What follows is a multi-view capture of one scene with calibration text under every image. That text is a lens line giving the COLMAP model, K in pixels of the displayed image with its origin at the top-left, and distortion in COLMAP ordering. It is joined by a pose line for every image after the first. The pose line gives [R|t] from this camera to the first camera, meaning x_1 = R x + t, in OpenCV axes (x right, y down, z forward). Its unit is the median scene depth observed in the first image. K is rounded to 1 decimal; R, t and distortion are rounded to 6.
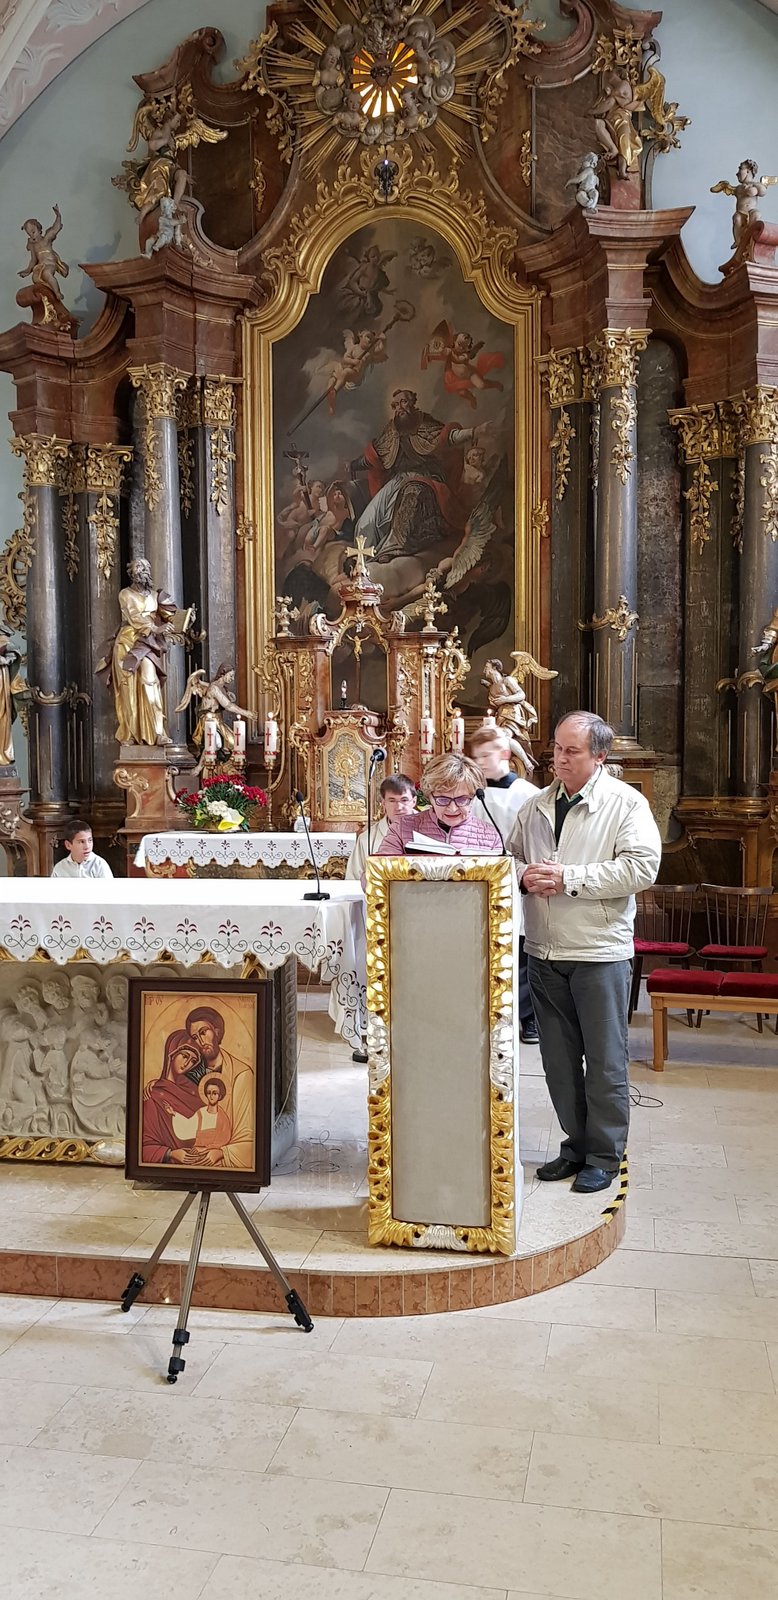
lens RADIAL K [[1241.4, 0, 389.0], [0, 1241.4, 817.1], [0, 0, 1]] dist [0.069581, -0.058179]
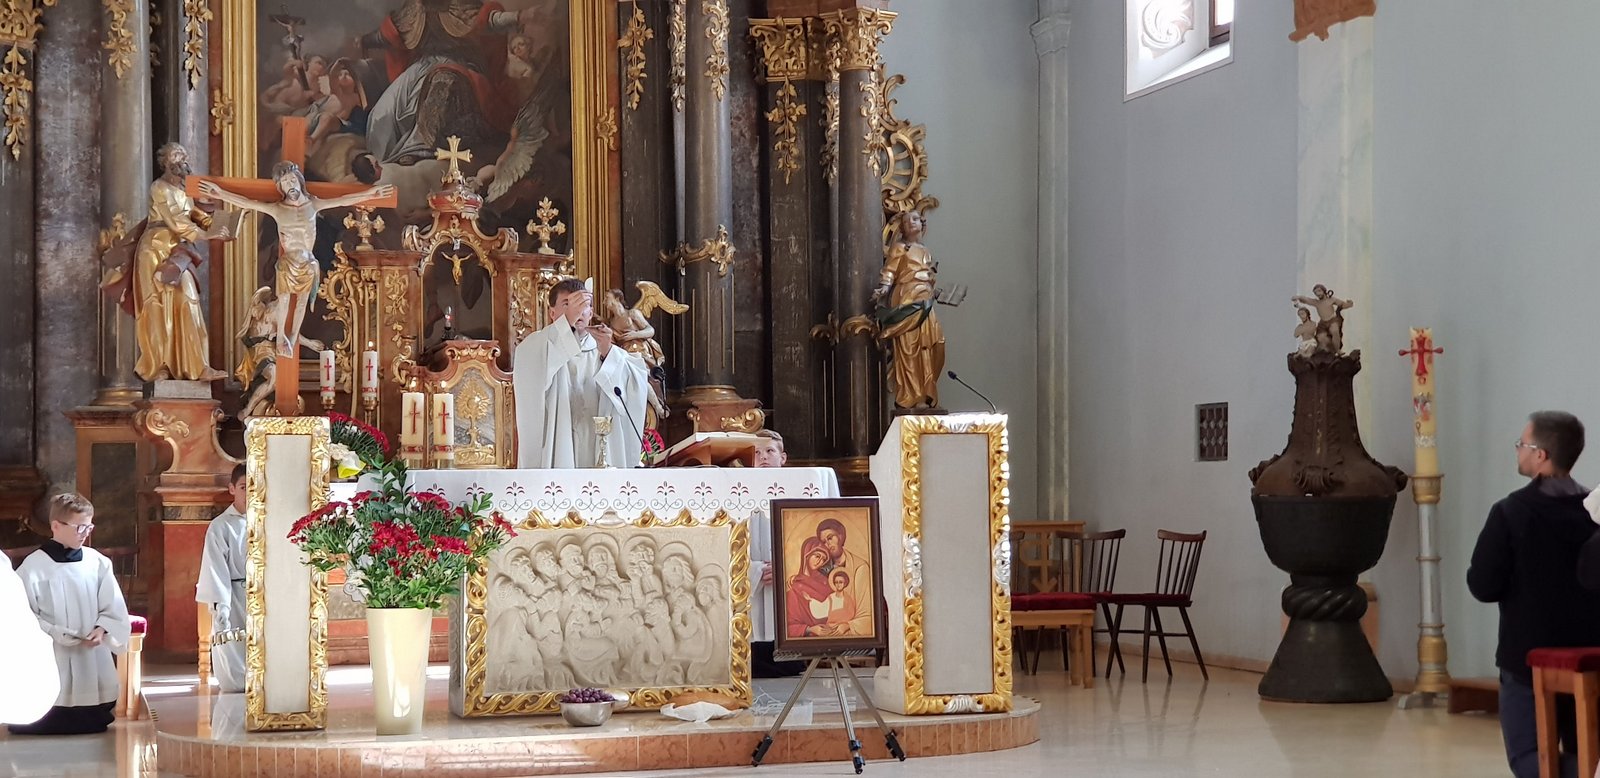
lens RADIAL K [[2353.8, 0, 809.5], [0, 2353.8, 405.8], [0, 0, 1]] dist [0.080188, 0.000000]
pose [[0.890144, 0.019678, 0.455255, -0.531351], [0.025269, 0.995398, -0.092432, 0.106822], [-0.454979, 0.093782, 0.885550, -0.496138]]
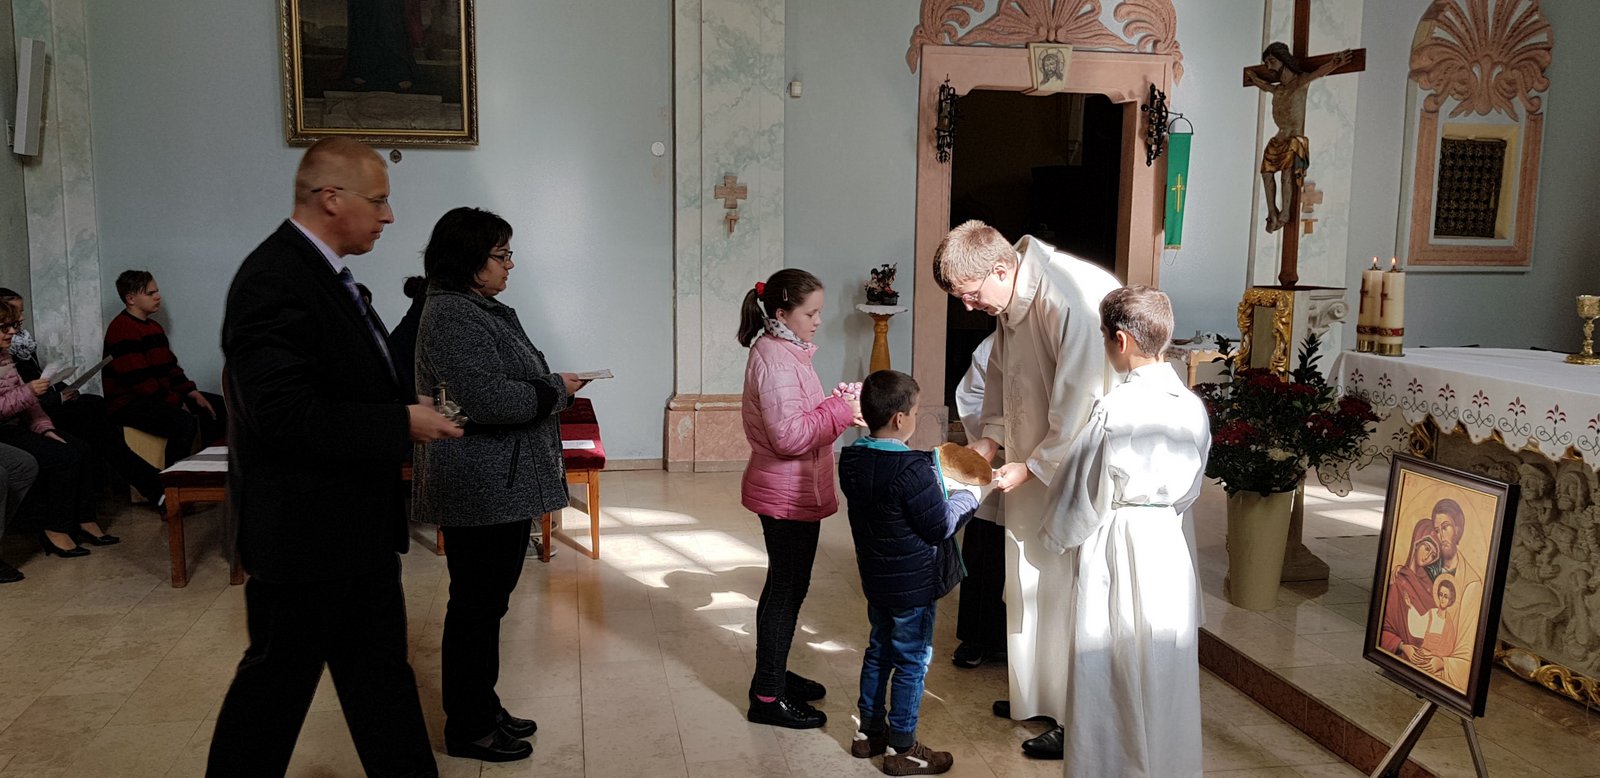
lens RADIAL K [[1241.4, 0, 805.4], [0, 1241.4, 383.8], [0, 0, 1]] dist [0.069581, -0.058179]
pose [[0.386801, 0.133907, -0.912389, 0.193882], [-0.059447, 0.990964, 0.120237, -0.003729], [0.920245, 0.007732, 0.391266, 0.092099]]
